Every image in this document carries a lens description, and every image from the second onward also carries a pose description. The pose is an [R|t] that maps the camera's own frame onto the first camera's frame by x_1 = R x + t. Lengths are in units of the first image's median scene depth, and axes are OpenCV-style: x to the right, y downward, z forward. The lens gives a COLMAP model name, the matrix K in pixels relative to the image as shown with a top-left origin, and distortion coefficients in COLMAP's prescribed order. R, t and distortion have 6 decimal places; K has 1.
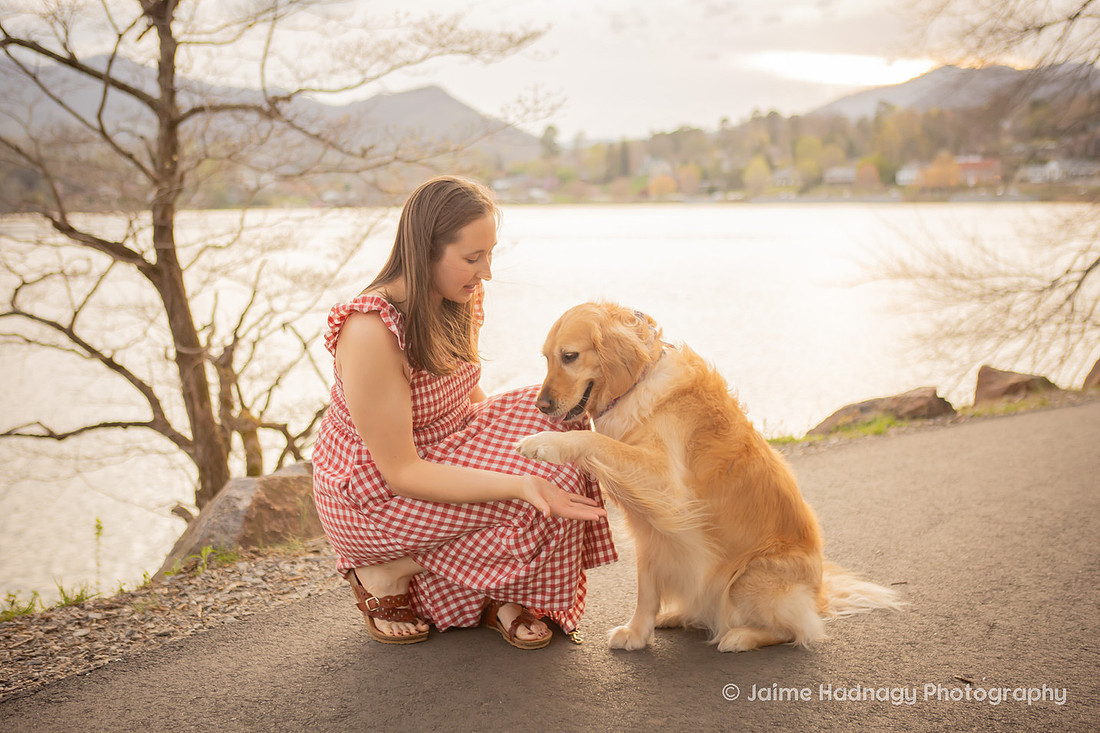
lens RADIAL K [[1333.6, 0, 541.1], [0, 1333.6, 361.3], [0, 0, 1]] dist [-0.007920, 0.000000]
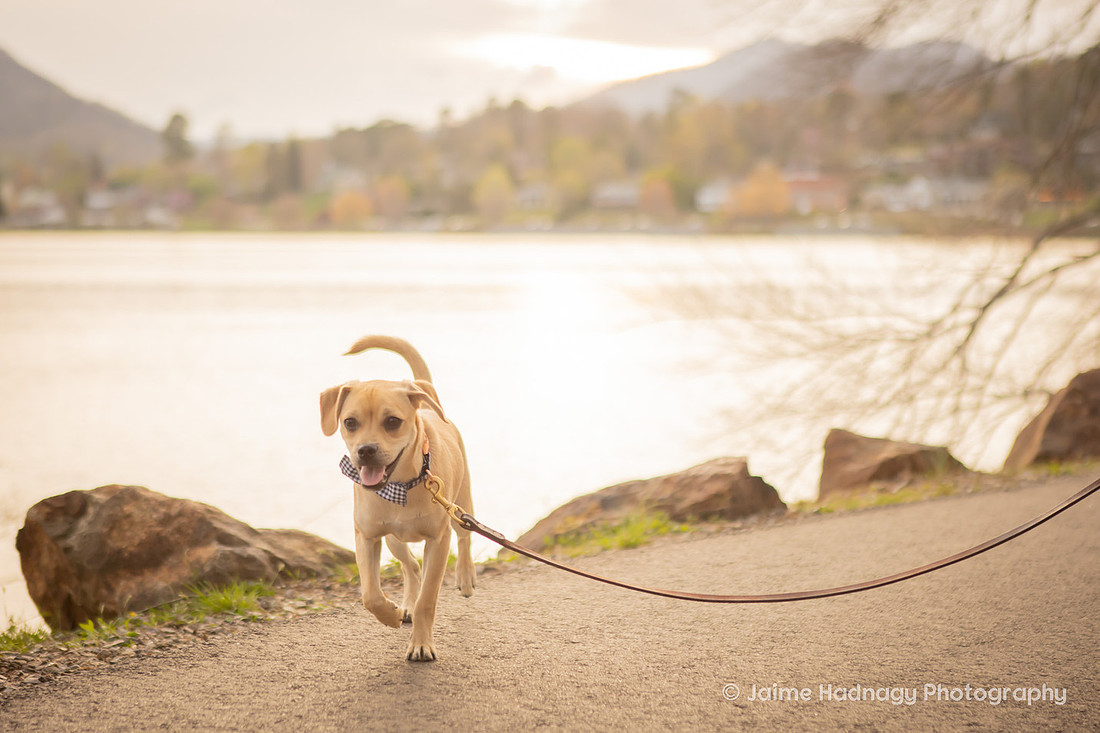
lens RADIAL K [[1975.3, 0, 543.7], [0, 1975.3, 371.5], [0, 0, 1]] dist [0.122402, 0.000000]
pose [[0.983827, -0.000207, 0.179119, 0.058723], [0.010017, 0.998498, -0.053862, 0.018534], [-0.178839, 0.054785, 0.982352, 0.187143]]
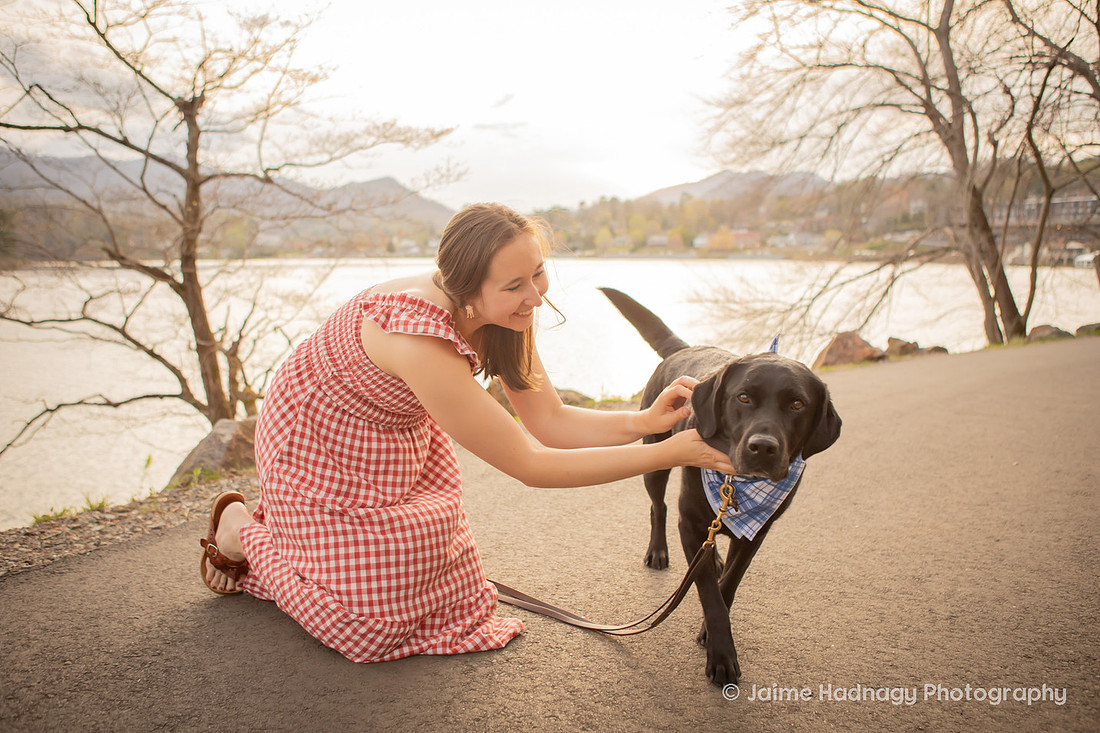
lens RADIAL K [[888.3, 0, 546.0], [0, 888.3, 357.1], [0, 0, 1]] dist [-0.090054, 0.073399]
pose [[0.995525, 0.000320, 0.094501, 0.009062], [0.000420, 0.999969, -0.007801, 0.012006], [-0.094500, 0.007806, 0.995494, 0.023154]]
